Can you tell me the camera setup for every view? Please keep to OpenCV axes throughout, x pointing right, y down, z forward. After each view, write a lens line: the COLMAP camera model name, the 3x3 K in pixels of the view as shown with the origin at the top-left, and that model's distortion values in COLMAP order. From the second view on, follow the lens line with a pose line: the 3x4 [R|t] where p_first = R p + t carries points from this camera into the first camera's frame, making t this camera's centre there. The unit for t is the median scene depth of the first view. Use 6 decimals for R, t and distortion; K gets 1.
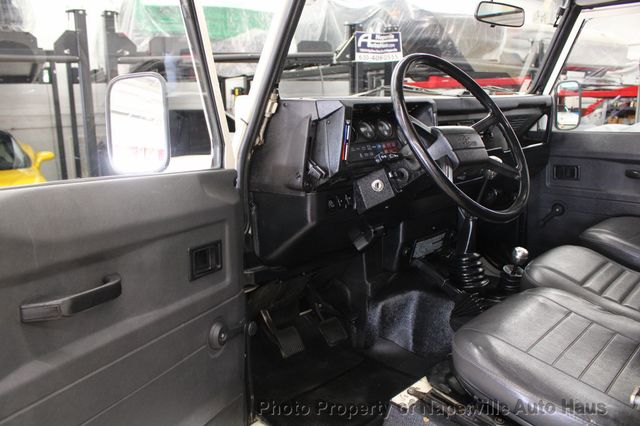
lens RADIAL K [[528.7, 0, 320.0], [0, 528.7, 213.0], [0, 0, 1]] dist [-0.171689, 0.153395]
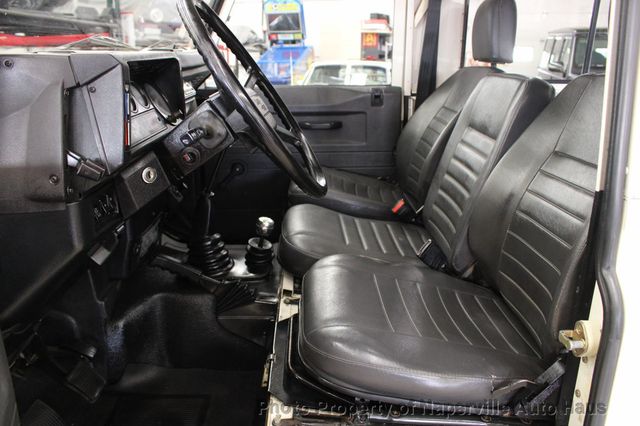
lens RADIAL K [[528.7, 0, 320.0], [0, 528.7, 213.0], [0, 0, 1]] dist [-0.171689, 0.153395]
pose [[0.694656, -0.193288, 0.692887, -0.181585], [0.139745, 0.981134, 0.133595, -0.049687], [-0.705637, 0.004025, 0.708562, 0.258425]]
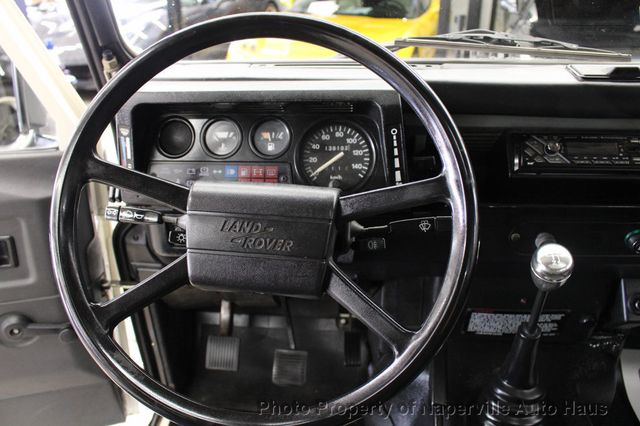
lens RADIAL K [[528.7, 0, 320.0], [0, 528.7, 213.0], [0, 0, 1]] dist [-0.171689, 0.153395]
pose [[0.657491, 0.366332, -0.658411, 0.436325], [-0.163717, 0.922430, 0.349741, -0.232018], [0.735460, -0.122158, 0.666465, 0.535393]]
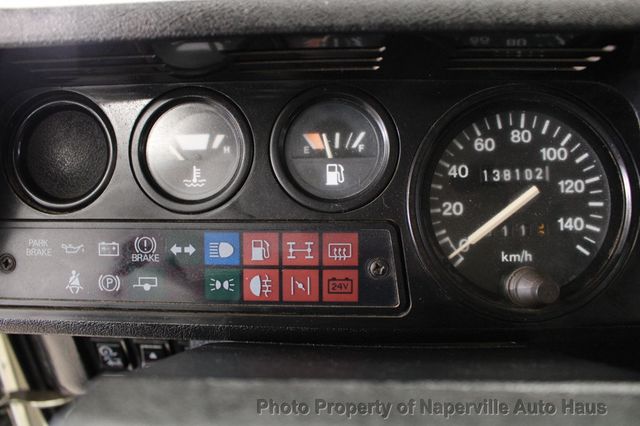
lens RADIAL K [[528.7, 0, 320.0], [0, 528.7, 213.0], [0, 0, 1]] dist [-0.171689, 0.153395]
pose [[0.683951, 0.373922, -0.626413, 0.198179], [-0.148636, 0.912069, 0.382149, -0.170793], [0.714226, -0.168264, 0.679389, 0.695149]]
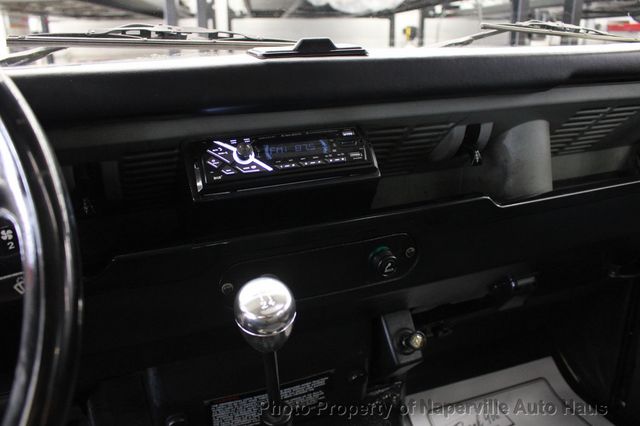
lens RADIAL K [[528.7, 0, 320.0], [0, 528.7, 213.0], [0, 0, 1]] dist [-0.171689, 0.153395]
pose [[0.921193, 0.129257, -0.367009, 0.425048], [-0.087131, 0.987785, 0.129187, -0.170906], [0.379225, -0.087028, 0.921203, 0.698556]]
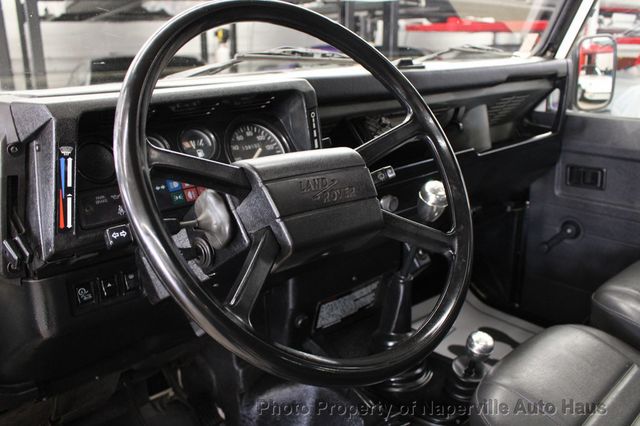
lens RADIAL K [[575.6, 0, 320.0], [0, 575.6, 213.0], [0, 0, 1]] dist [-0.158154, 0.139202]
pose [[0.999433, 0.022544, -0.025014, 0.208487], [-0.020390, 0.996320, 0.083245, -0.115510], [0.026798, -0.082688, 0.996215, 0.350203]]
